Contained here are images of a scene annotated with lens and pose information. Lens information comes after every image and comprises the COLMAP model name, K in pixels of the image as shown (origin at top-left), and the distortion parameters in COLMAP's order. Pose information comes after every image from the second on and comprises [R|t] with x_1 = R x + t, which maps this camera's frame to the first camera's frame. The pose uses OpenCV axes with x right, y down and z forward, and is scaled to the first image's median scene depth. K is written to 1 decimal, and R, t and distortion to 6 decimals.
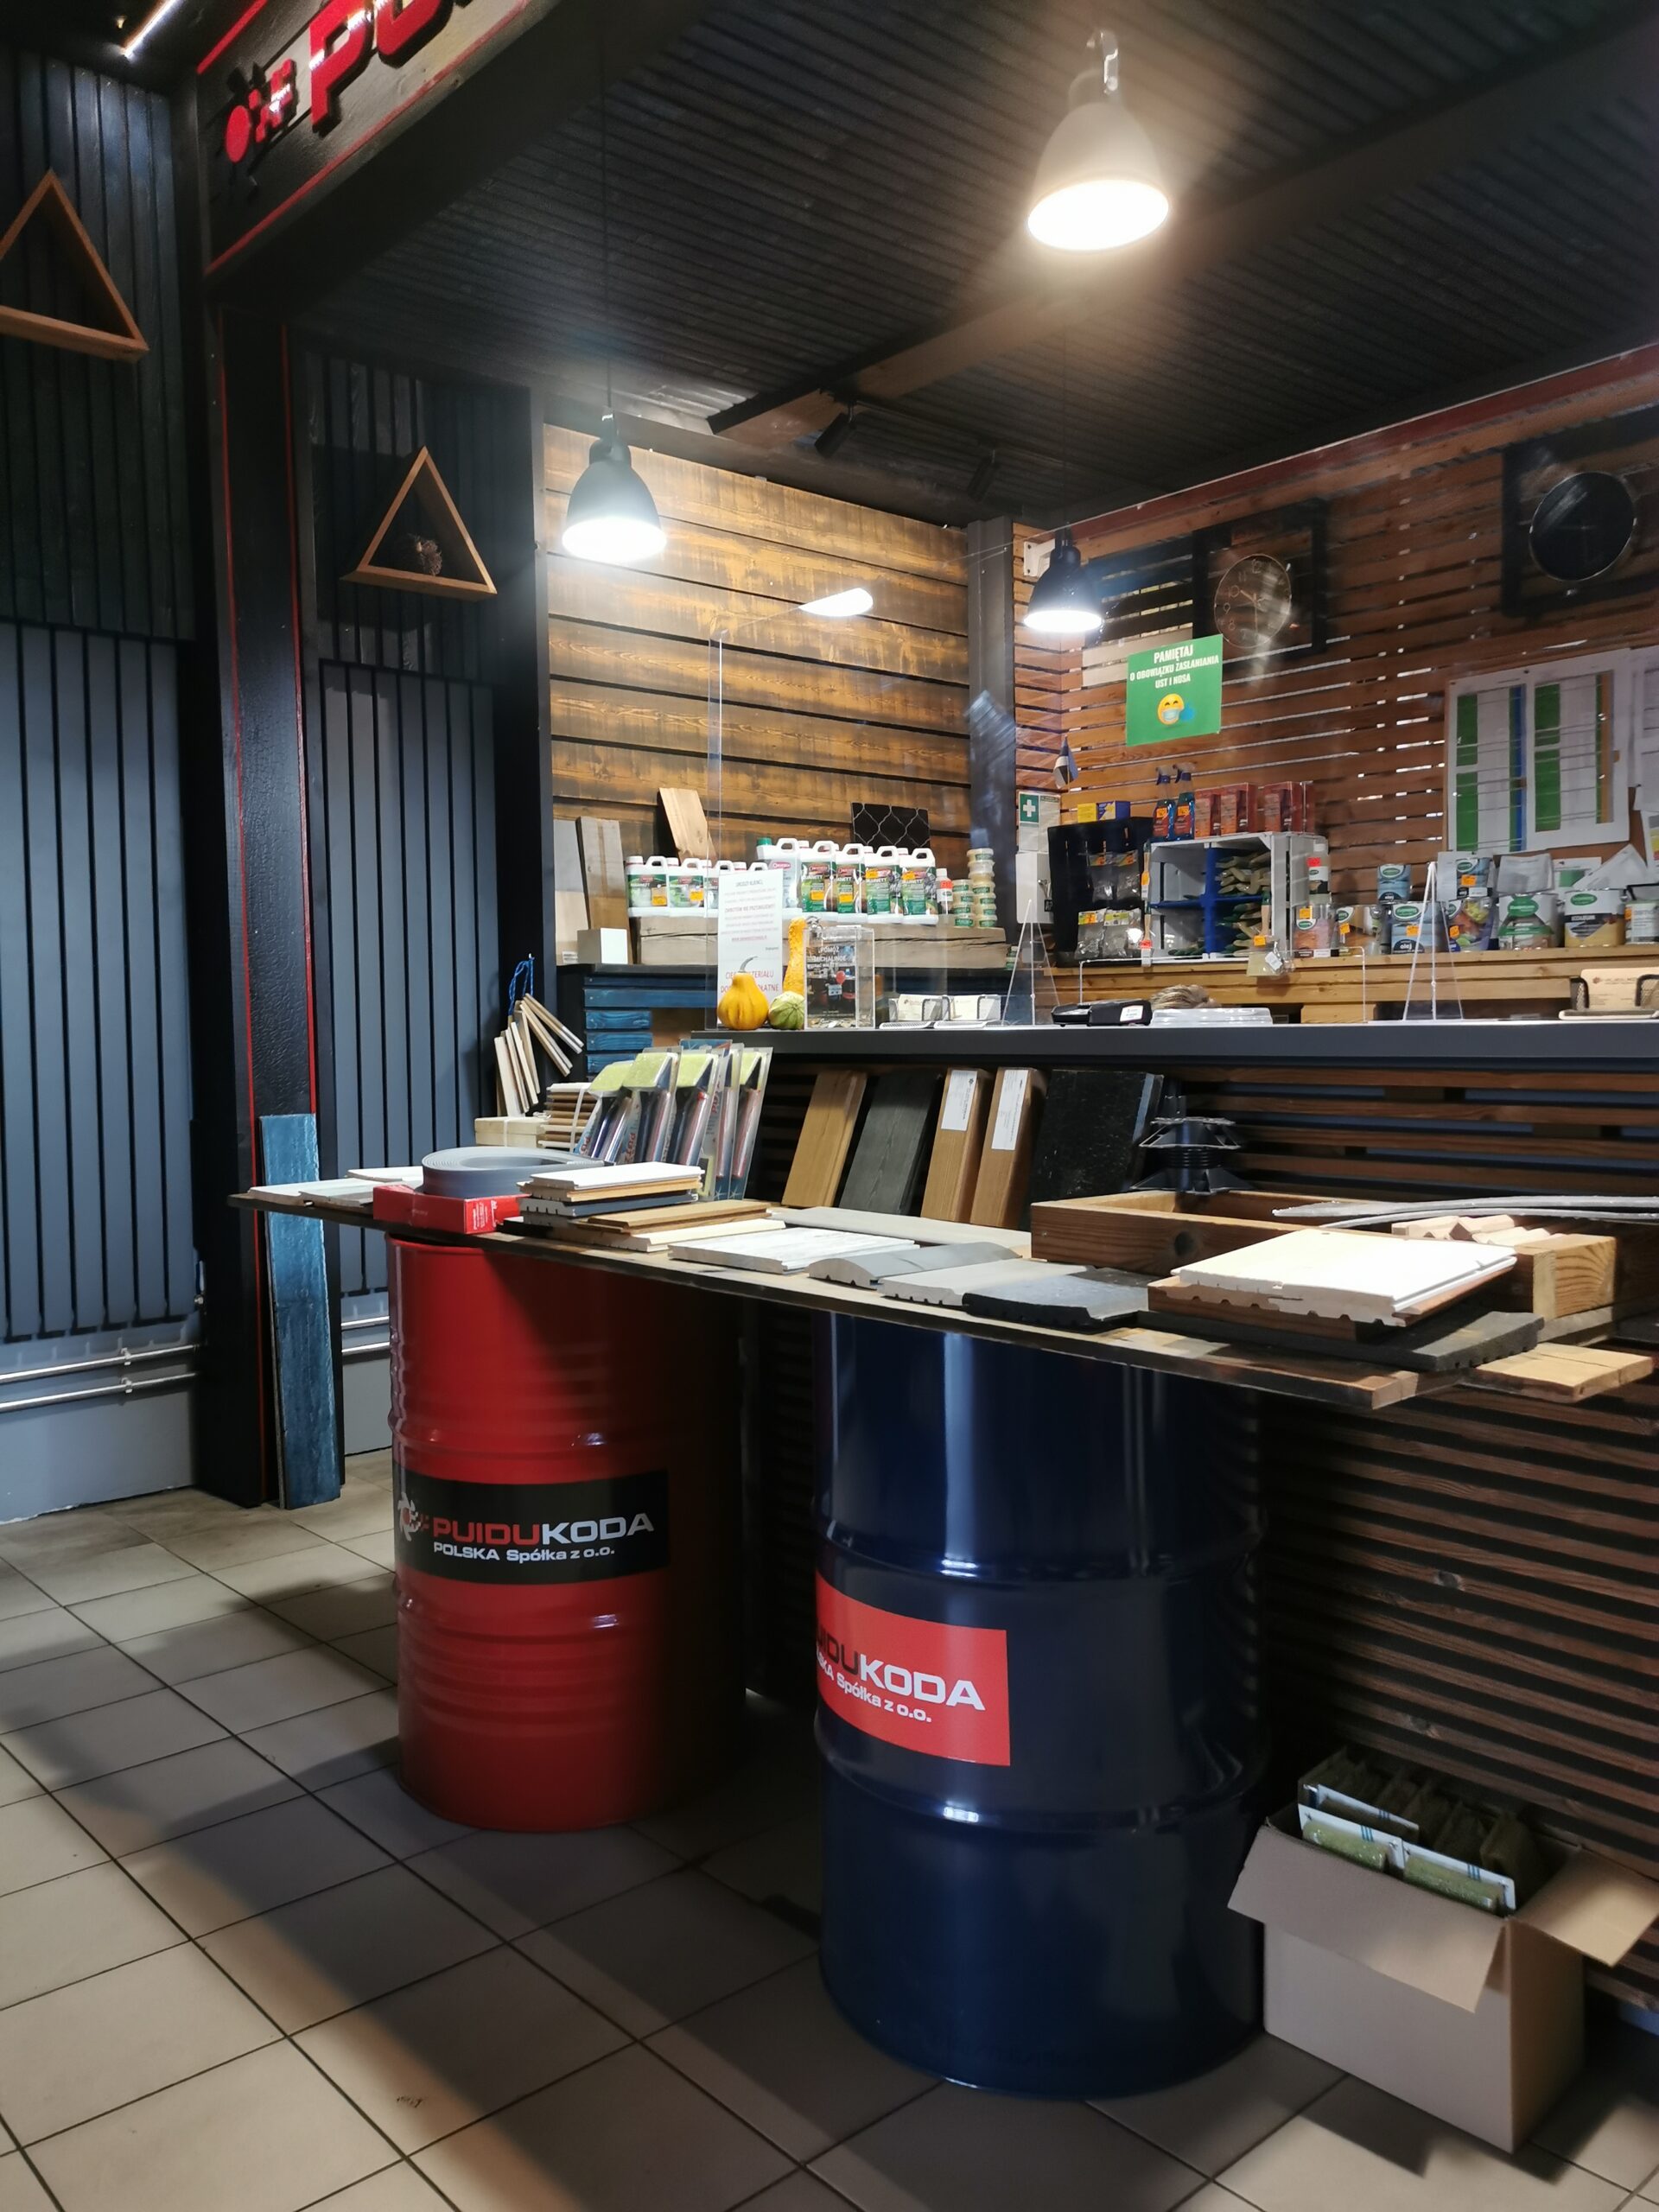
lens RADIAL K [[1712.7, 0, 827.9], [0, 1712.7, 1106.2], [0, 0, 1]] dist [-0.004046, -0.003119]
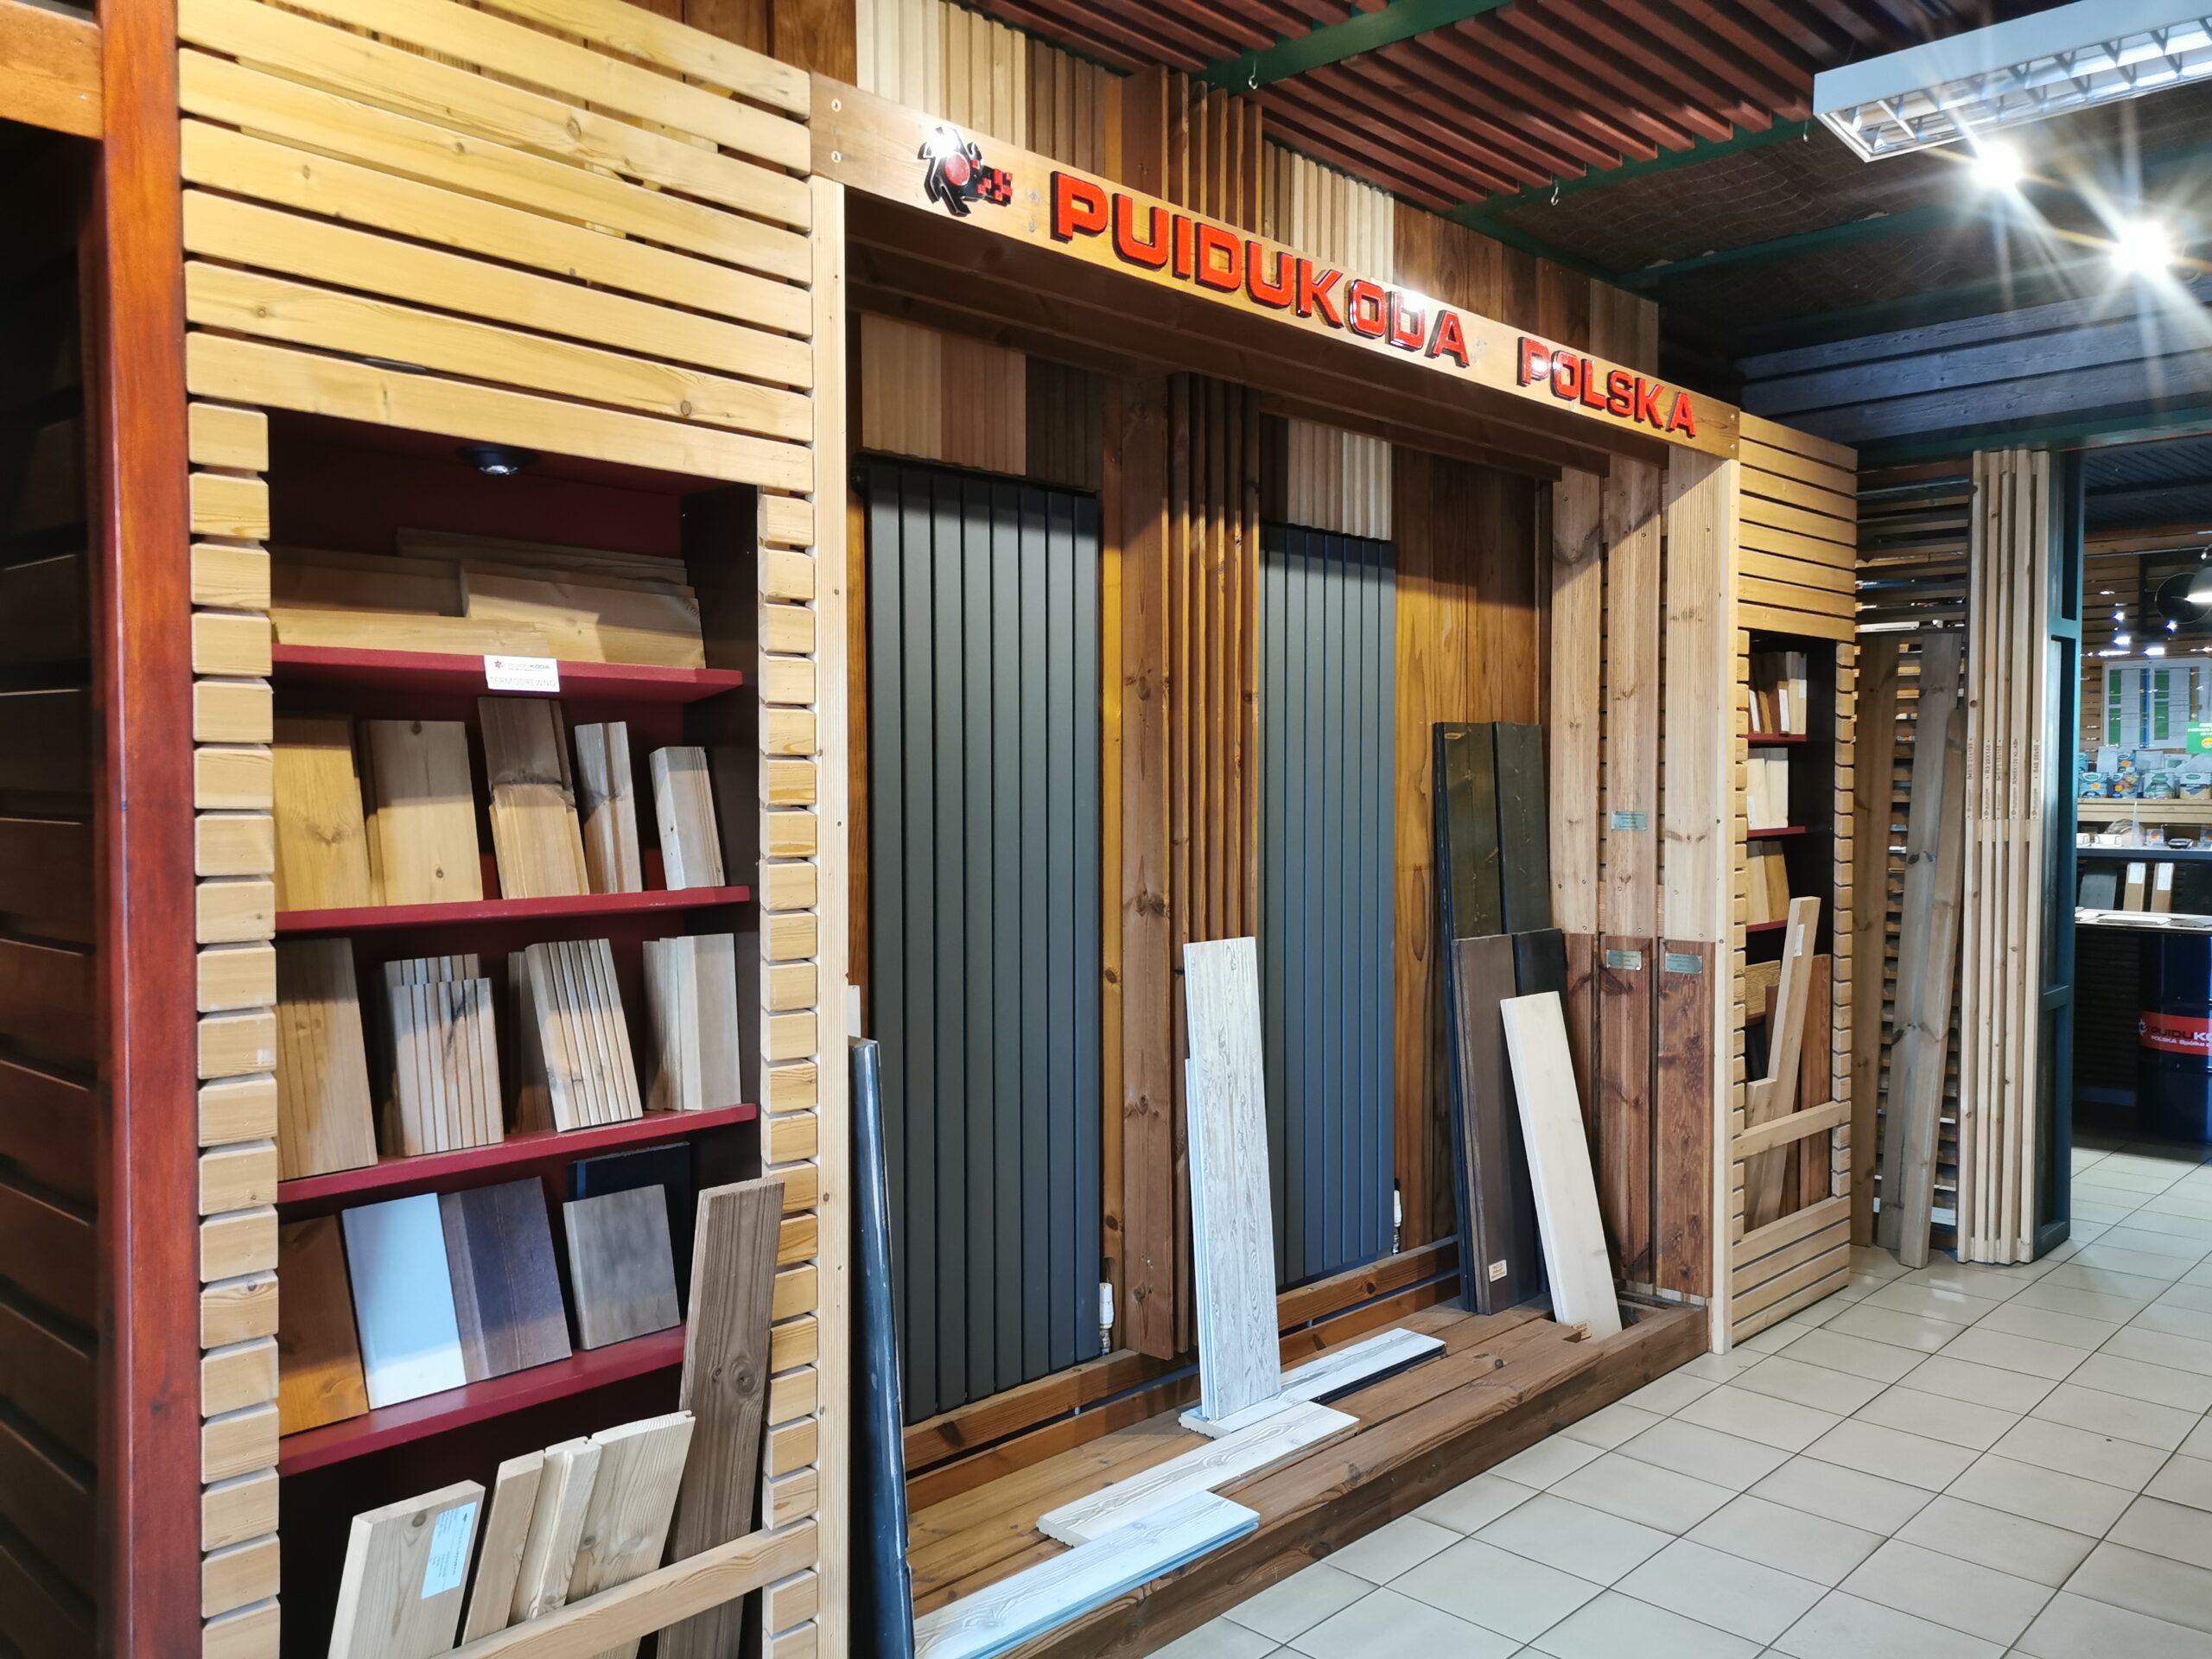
lens RADIAL K [[1712.7, 0, 1107.1], [0, 1712.7, 831.9], [0, 0, 1]] dist [-0.004046, -0.003119]
pose [[0.996159, 0.009823, 0.087014, -1.031935], [-0.008430, 0.999831, -0.016361, -0.005994], [-0.087160, 0.015565, 0.996073, -0.945992]]
